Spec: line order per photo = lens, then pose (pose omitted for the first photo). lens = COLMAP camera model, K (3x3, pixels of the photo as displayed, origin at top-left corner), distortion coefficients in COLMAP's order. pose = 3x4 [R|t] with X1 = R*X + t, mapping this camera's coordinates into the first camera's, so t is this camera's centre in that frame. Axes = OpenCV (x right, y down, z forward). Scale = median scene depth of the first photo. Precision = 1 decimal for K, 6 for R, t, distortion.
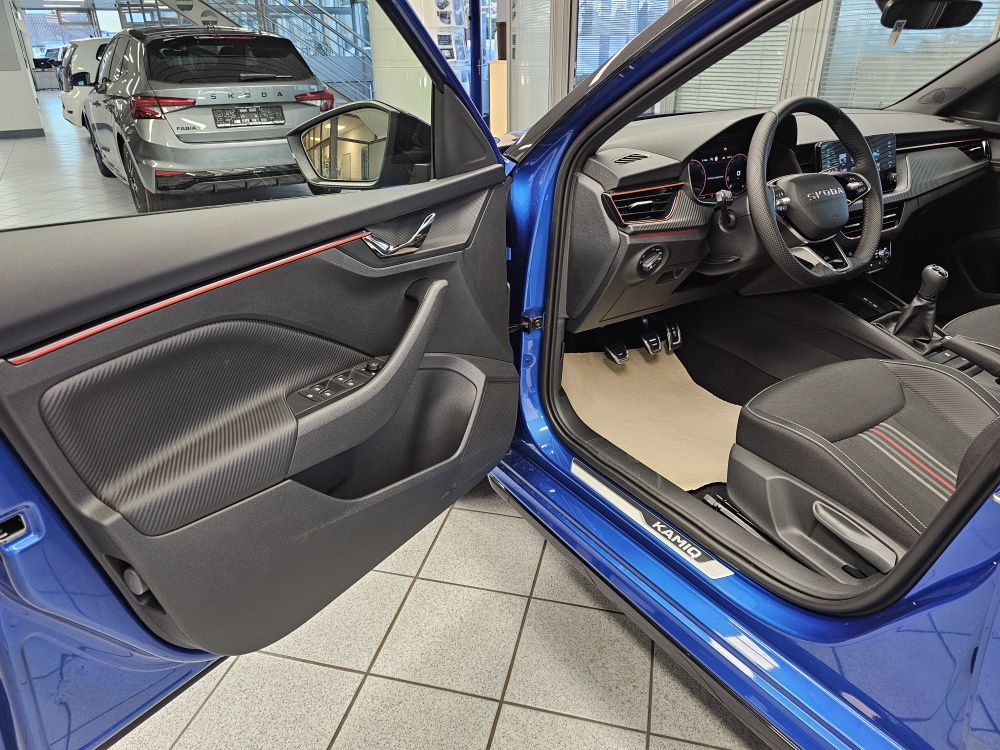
lens RADIAL K [[672.6, 0, 500.0], [0, 672.6, 375.0], [0, 0, 1]] dist [0.018865, -0.005156]
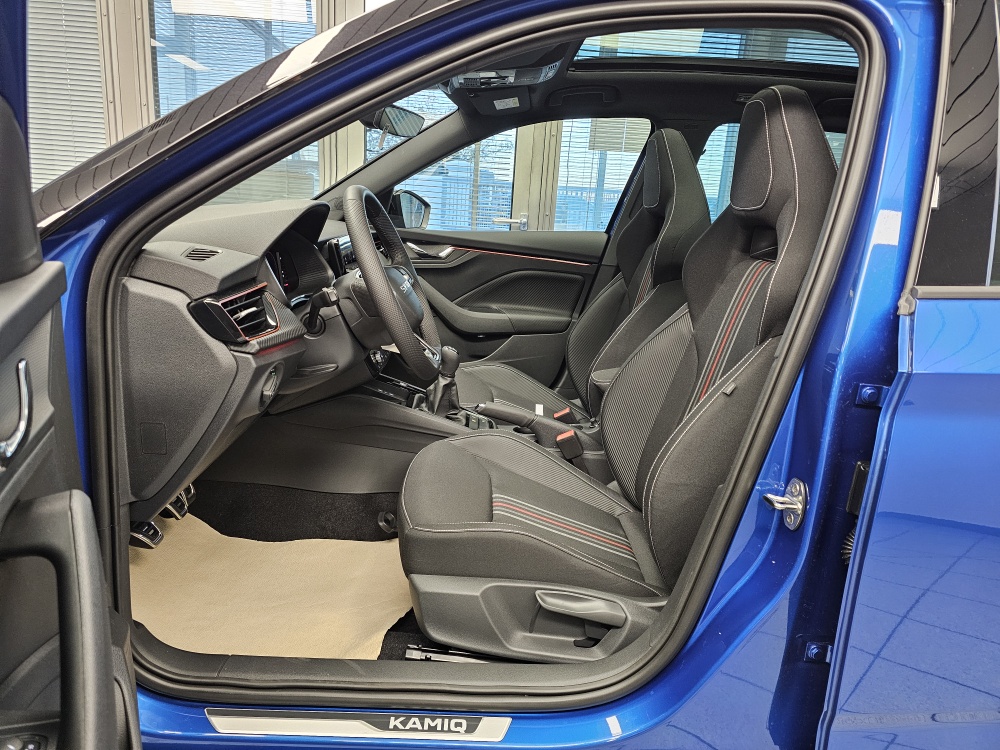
lens RADIAL K [[672.6, 0, 500.0], [0, 672.6, 375.0], [0, 0, 1]] dist [0.018865, -0.005156]
pose [[0.519269, -0.168874, 0.837759, -0.258840], [0.308680, 0.951166, 0.000405, -0.103142], [-0.796917, 0.258389, 0.546039, 0.394586]]
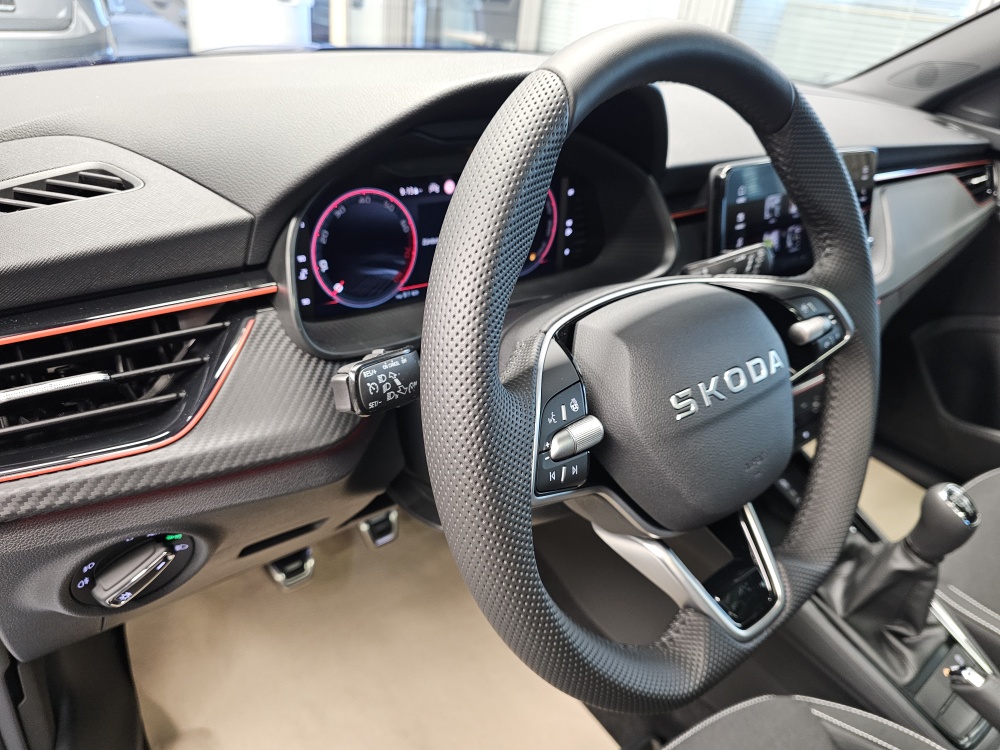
lens RADIAL K [[681.6, 0, 500.0], [0, 681.6, 375.0], [0, 0, 1]] dist [-0.000631, -0.003558]
pose [[0.986863, 0.038044, 0.157014, 0.327138], [-0.050771, 0.995671, 0.077857, -0.279291], [-0.153372, -0.084806, 0.984523, 0.705430]]
